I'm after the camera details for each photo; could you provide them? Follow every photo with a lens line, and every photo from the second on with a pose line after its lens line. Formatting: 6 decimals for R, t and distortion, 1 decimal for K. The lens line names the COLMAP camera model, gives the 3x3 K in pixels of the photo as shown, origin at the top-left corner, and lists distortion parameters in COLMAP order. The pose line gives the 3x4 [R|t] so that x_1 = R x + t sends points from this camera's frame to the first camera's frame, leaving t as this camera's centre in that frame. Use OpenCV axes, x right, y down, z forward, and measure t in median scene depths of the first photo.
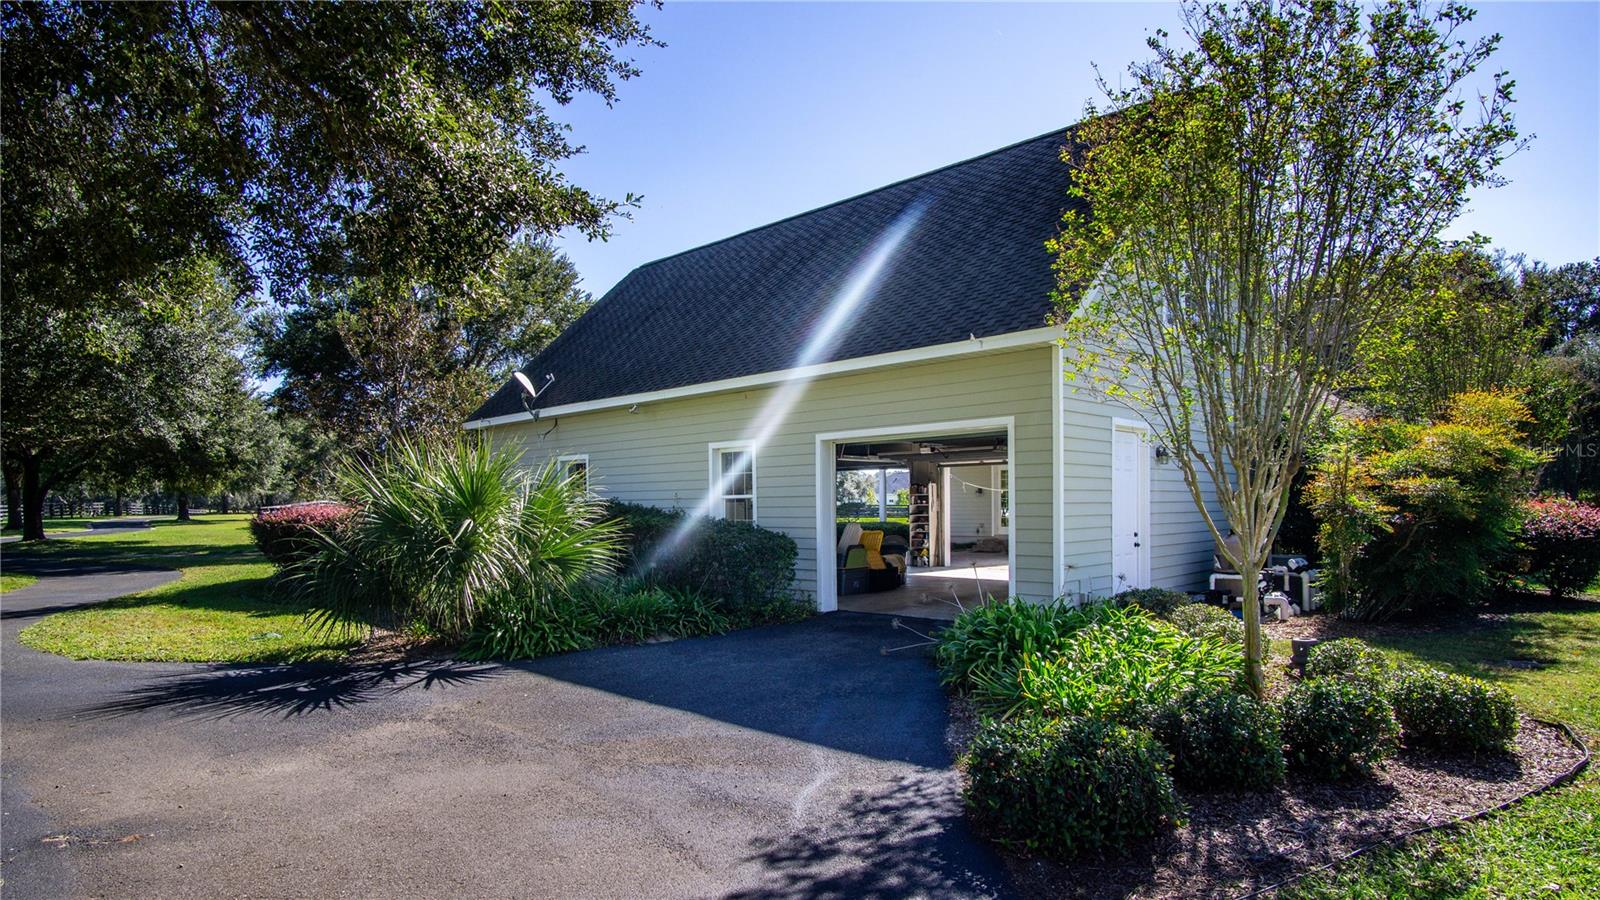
lens RADIAL K [[840.2, 0, 800.0], [0, 840.2, 450.0], [0, 0, 1]] dist [-0.027462, 0.007568]
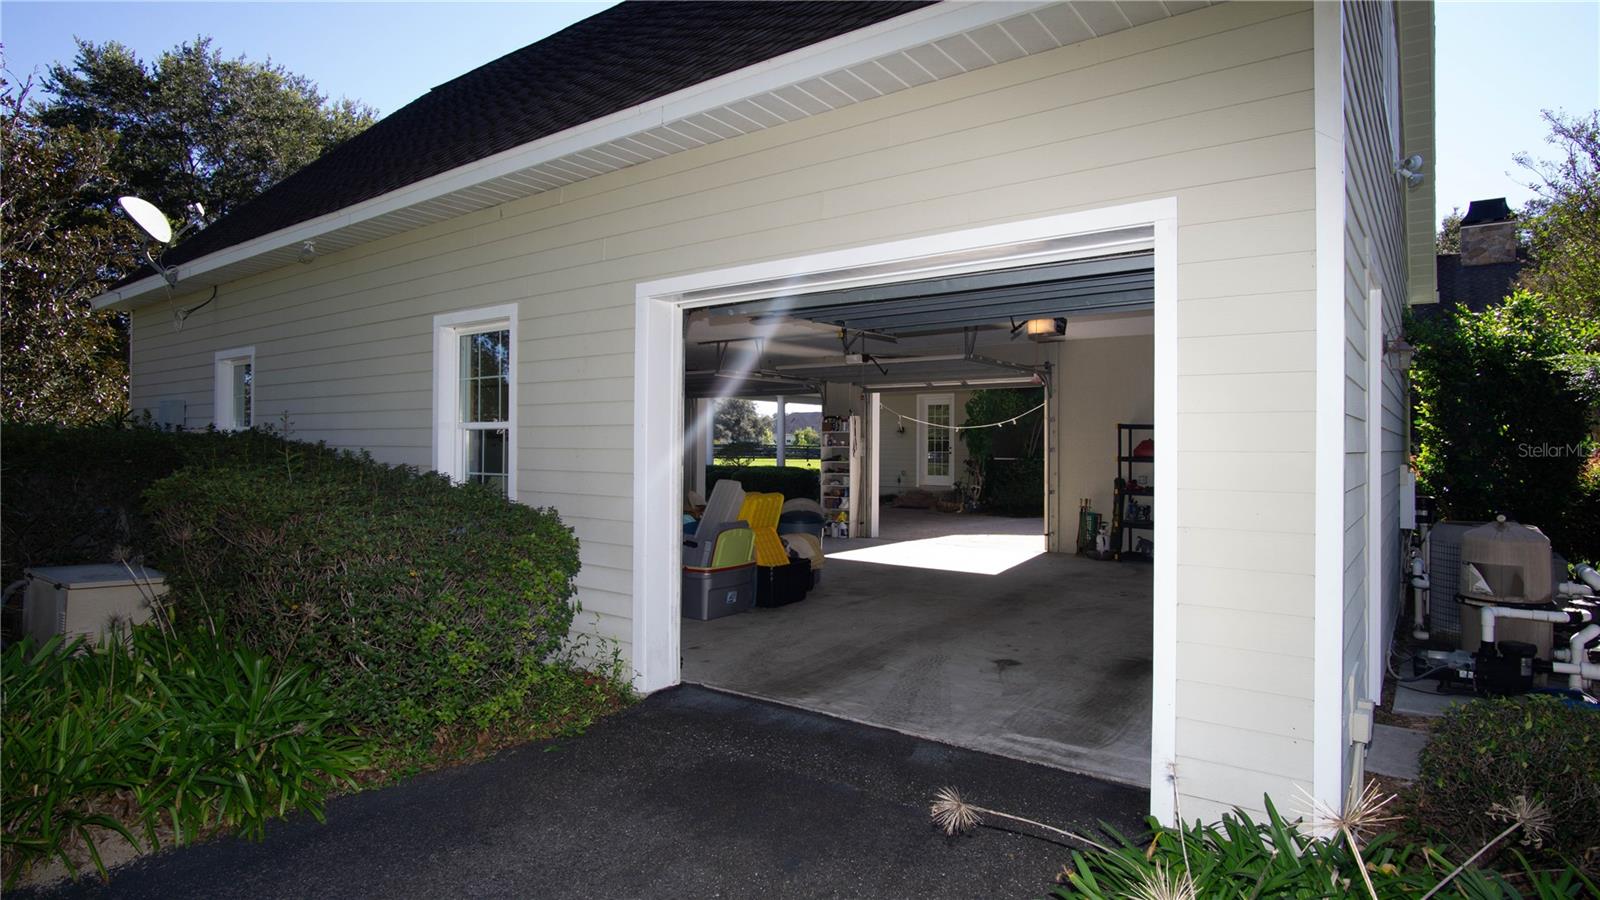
lens RADIAL K [[840.2, 0, 800.0], [0, 840.2, 450.0], [0, 0, 1]] dist [-0.027462, 0.007568]
pose [[0.992569, 0.014398, 0.120830, 0.030748], [-0.023017, 0.997264, 0.070241, 0.020500], [-0.119488, -0.072501, 0.990185, 0.329663]]
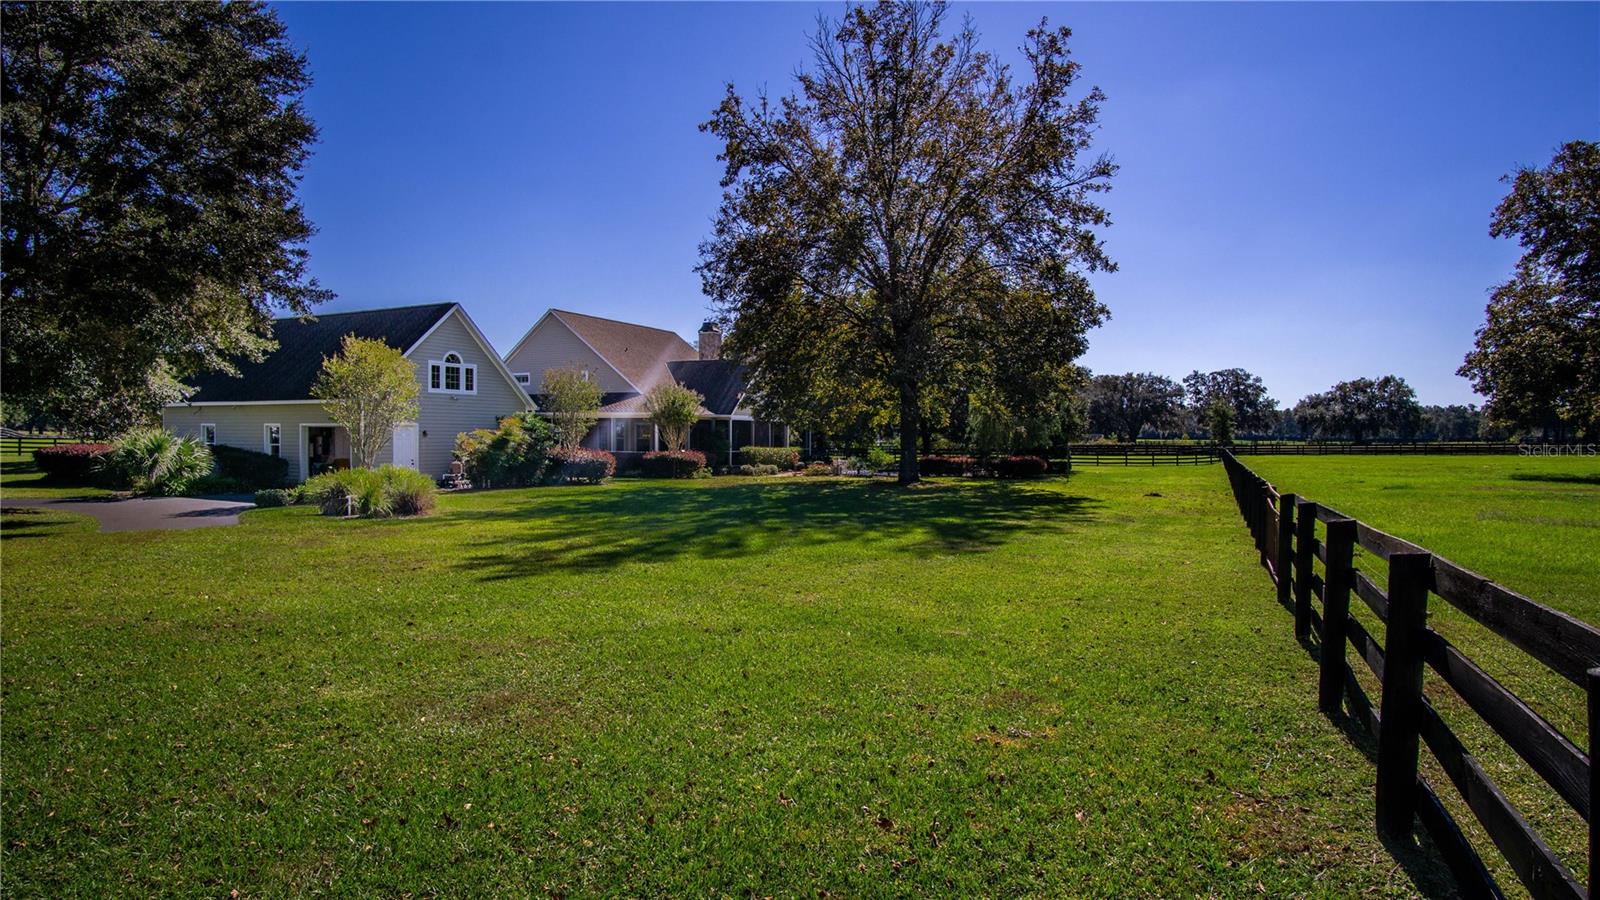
lens RADIAL K [[840.2, 0, 800.0], [0, 840.2, 450.0], [0, 0, 1]] dist [-0.027462, 0.007568]
pose [[0.957149, 0.015861, 0.289162, 0.486523], [-0.039500, 0.996318, 0.076099, -0.125680], [-0.286890, -0.084260, 0.954251, -1.272843]]
